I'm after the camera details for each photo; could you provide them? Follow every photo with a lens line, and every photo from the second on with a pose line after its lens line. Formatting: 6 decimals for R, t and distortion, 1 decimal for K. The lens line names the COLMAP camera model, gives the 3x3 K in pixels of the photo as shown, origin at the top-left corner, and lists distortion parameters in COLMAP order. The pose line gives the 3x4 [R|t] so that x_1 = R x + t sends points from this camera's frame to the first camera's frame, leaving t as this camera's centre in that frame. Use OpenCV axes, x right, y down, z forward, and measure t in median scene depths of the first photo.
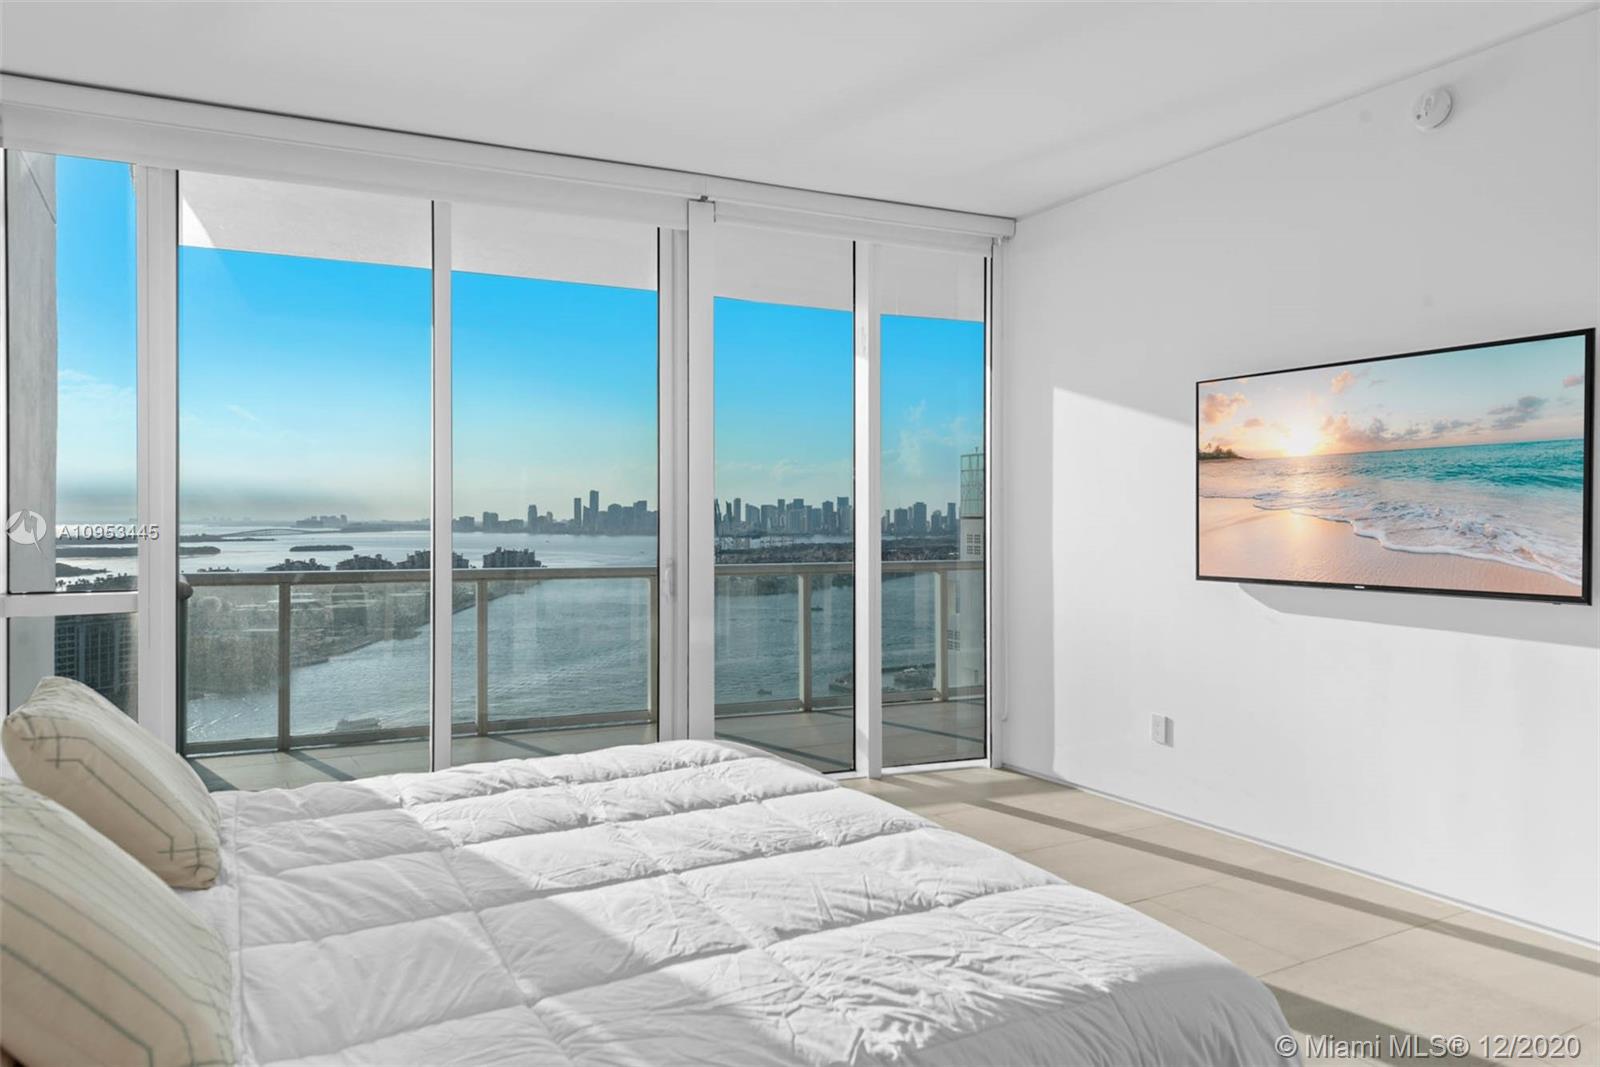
lens RADIAL K [[1056.7, 0, 795.2], [0, 1056.7, 519.7], [0, 0, 1]] dist [0.024737, -0.001897]
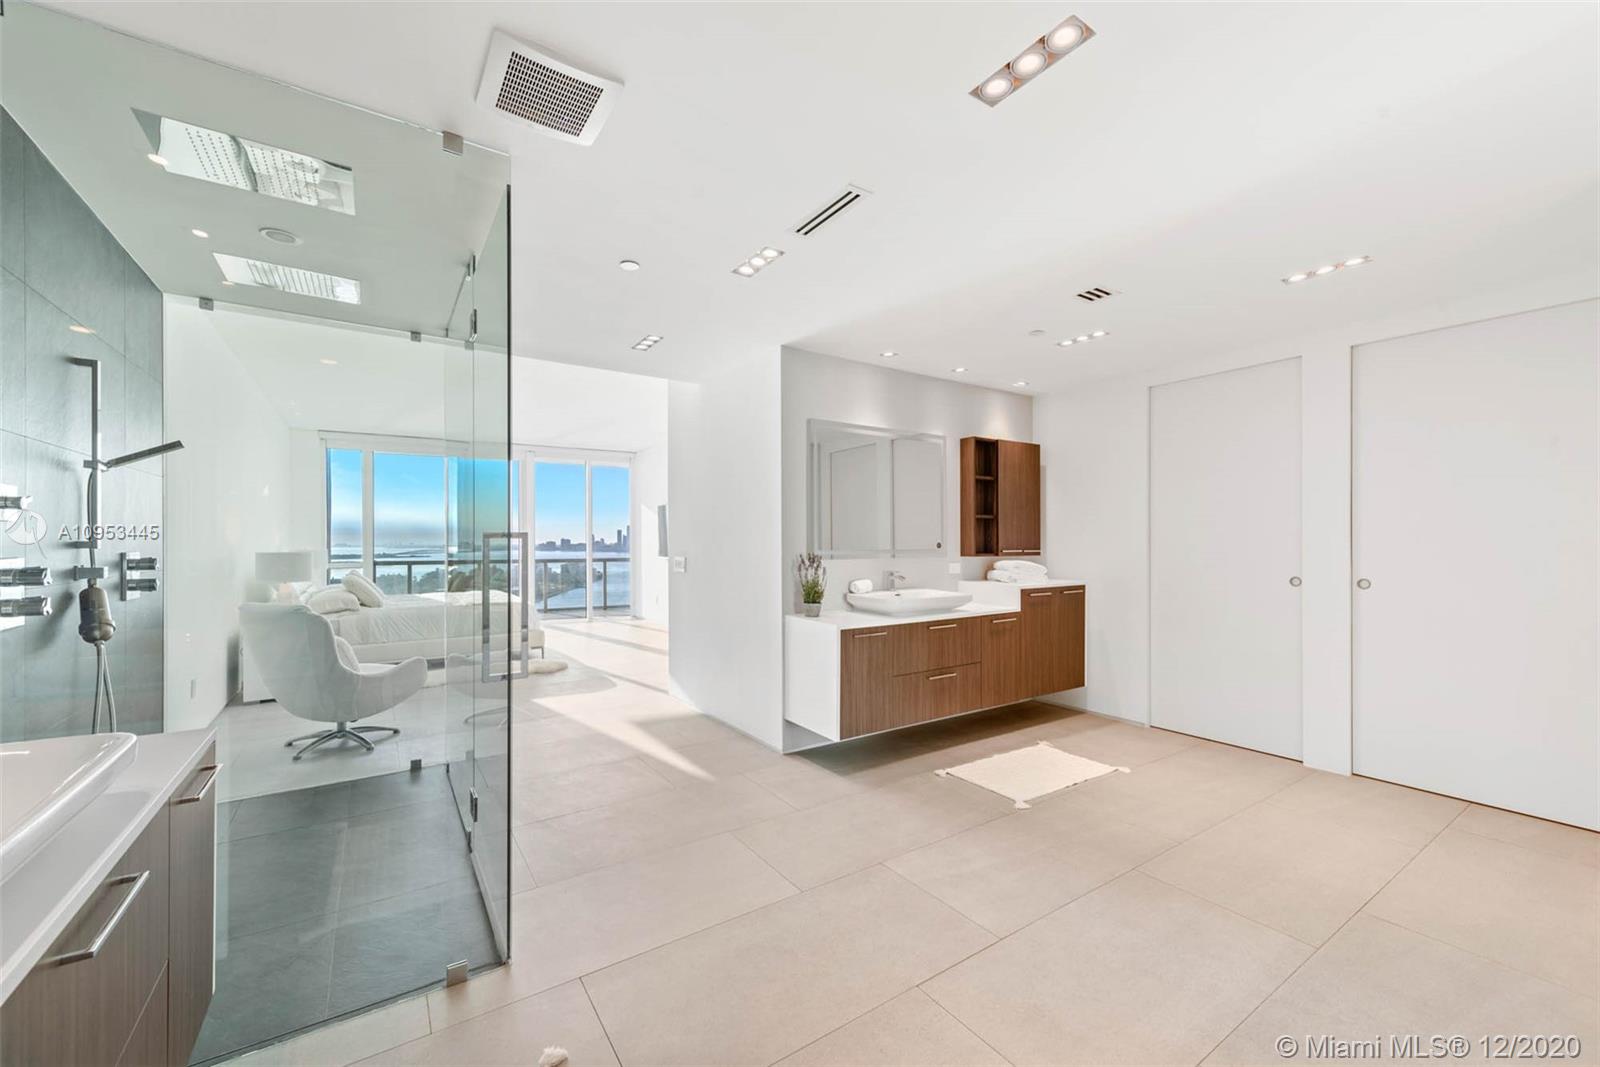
lens RADIAL K [[631.7, 0, 796.2], [0, 631.7, 540.8], [0, 0, 1]] dist [0.014611, -0.003970]
pose [[0.997644, -0.006879, 0.068254, 0.442554], [0.006994, 0.999974, -0.001448, 0.002468], [-0.068242, 0.001922, 0.997667, -0.786112]]
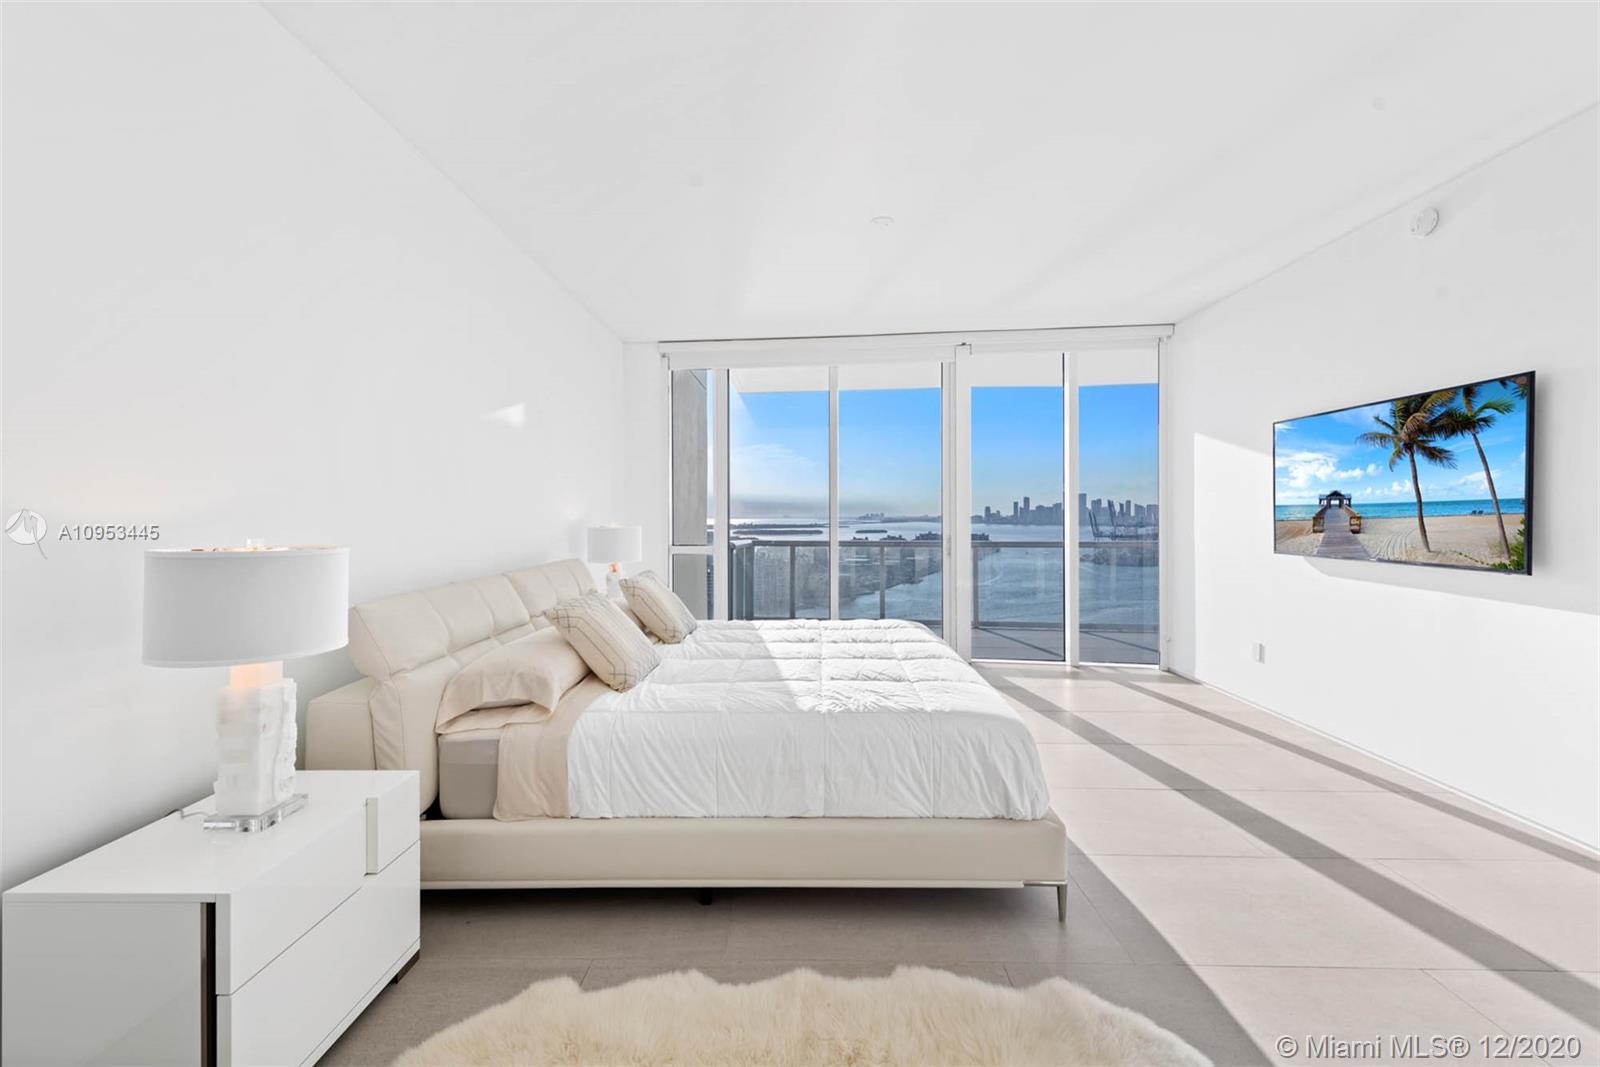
lens RADIAL K [[631.7, 0, 797.6], [0, 631.7, 511.0], [0, 0, 1]] dist [0.014611, -0.003970]
pose [[0.859738, -0.007550, -0.510679, 0.159143], [0.003991, 0.999960, -0.008064, 0.000776], [0.510719, 0.004895, 0.859734, -0.078002]]
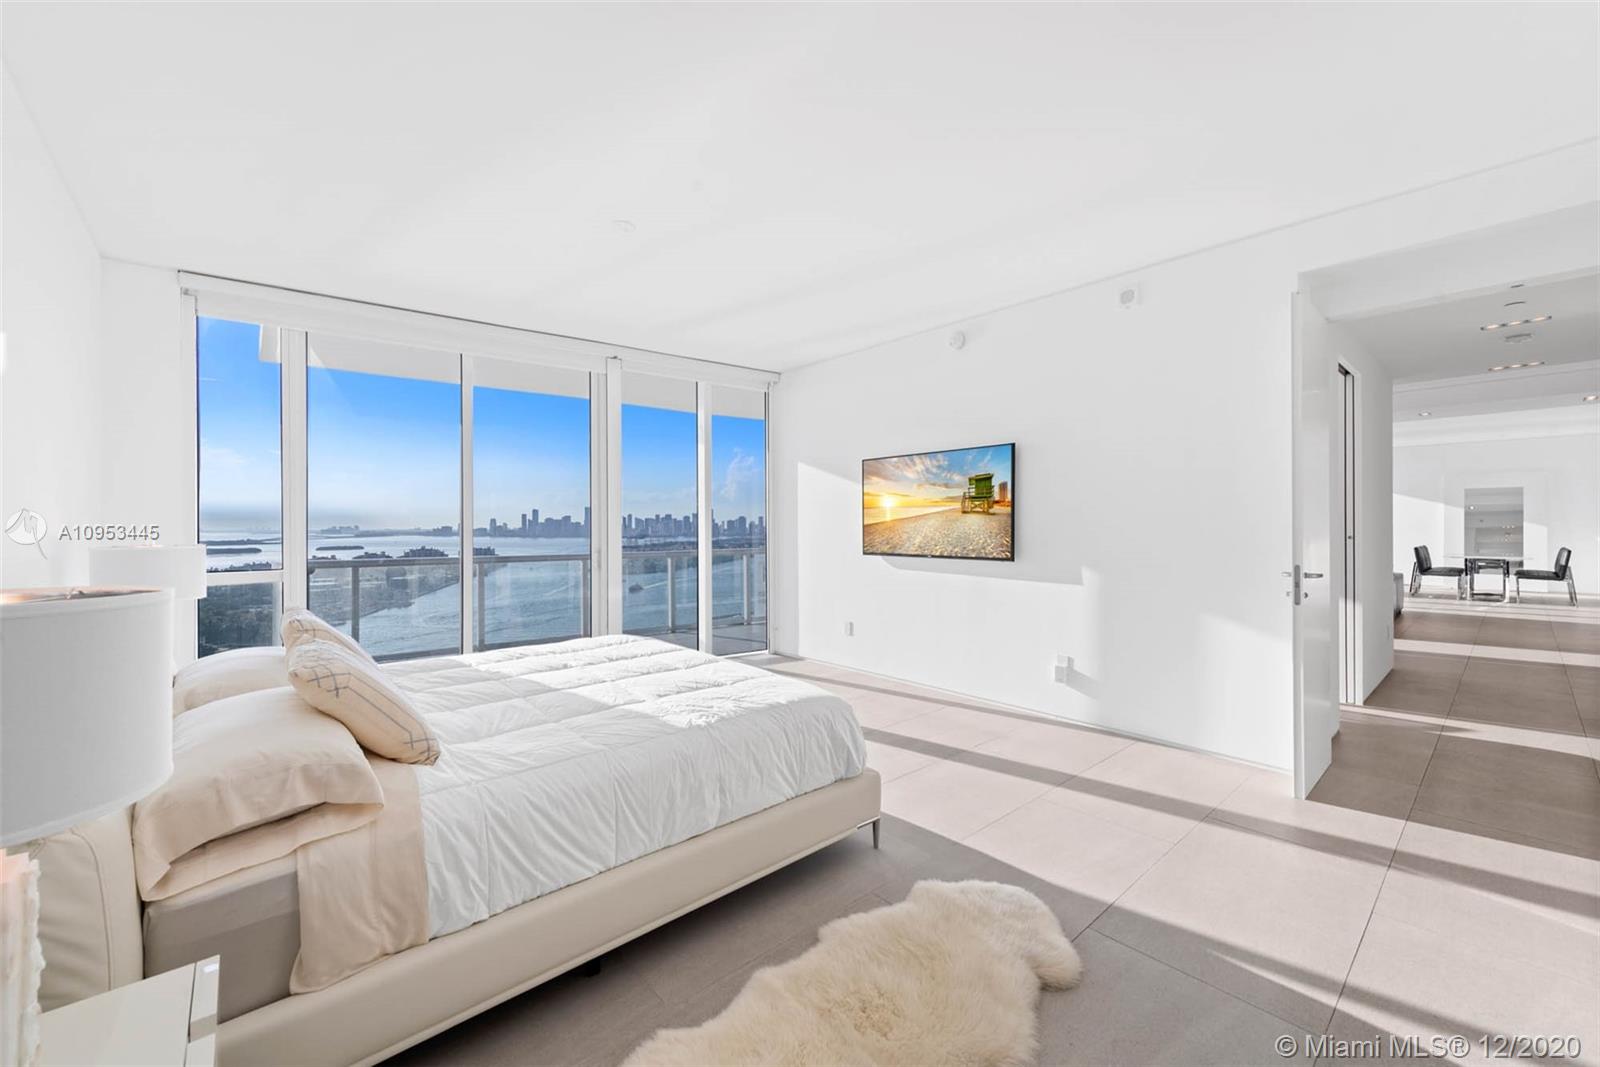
lens RADIAL K [[631.7, 0, 796.8], [0, 631.7, 520.9], [0, 0, 1]] dist [0.014611, -0.003970]
pose [[0.979317, -0.003651, 0.202300, 0.000552], [0.005510, 0.999948, -0.008627, 0.000135], [-0.202258, 0.009563, 0.979286, -0.115500]]
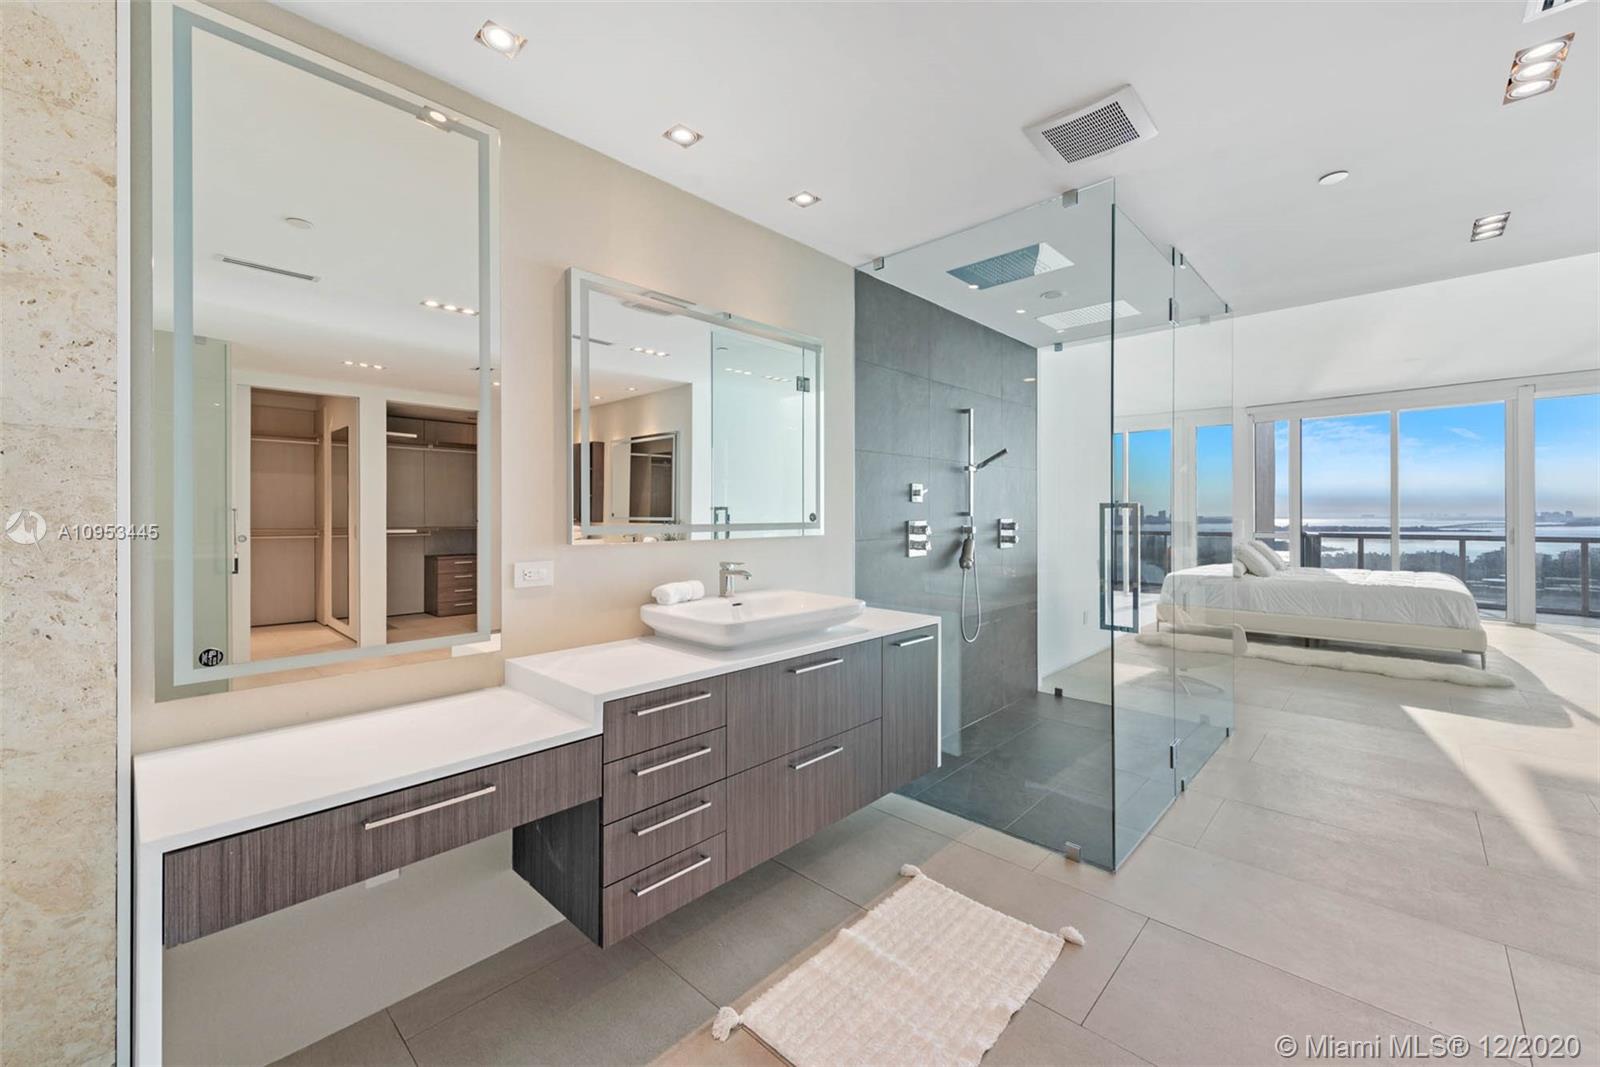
lens RADIAL K [[631.7, 0, 804.3], [0, 631.7, 518.5], [0, 0, 1]] dist [0.014611, -0.003970]
pose [[0.289942, 0.000254, -0.957044, 0.597125], [0.003311, 0.999994, 0.001269, 0.004022], [0.957038, -0.003537, 0.289939, -0.744713]]
